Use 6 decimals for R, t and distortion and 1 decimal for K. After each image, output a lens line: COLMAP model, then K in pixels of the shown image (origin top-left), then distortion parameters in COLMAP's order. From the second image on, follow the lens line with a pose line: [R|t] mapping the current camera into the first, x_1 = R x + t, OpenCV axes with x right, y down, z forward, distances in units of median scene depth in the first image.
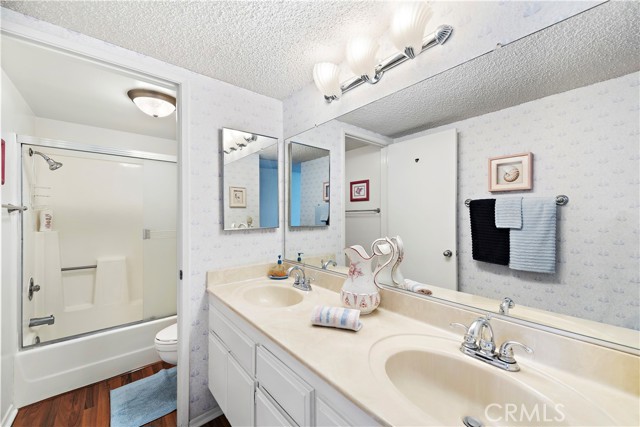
lens RADIAL K [[252.6, 0, 321.2], [0, 252.6, 212.9], [0, 0, 1]] dist [0.012336, -0.002666]
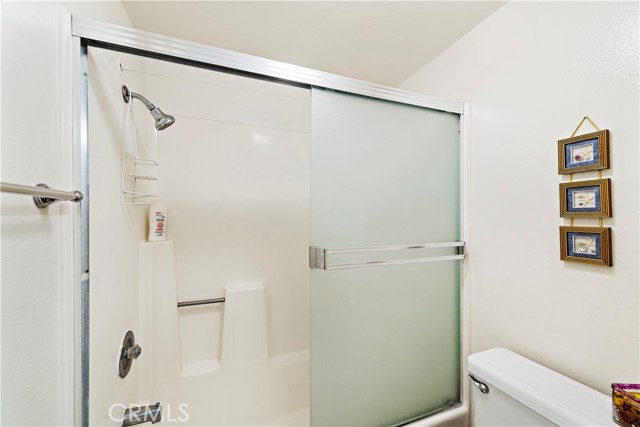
lens RADIAL K [[252.6, 0, 320.4], [0, 252.6, 212.3], [0, 0, 1]] dist [0.012336, -0.002666]
pose [[0.941553, 0.005201, -0.336825, -0.522683], [-0.002494, 0.999961, 0.008471, 0.000175], [0.336856, -0.007136, 0.941529, 0.574486]]
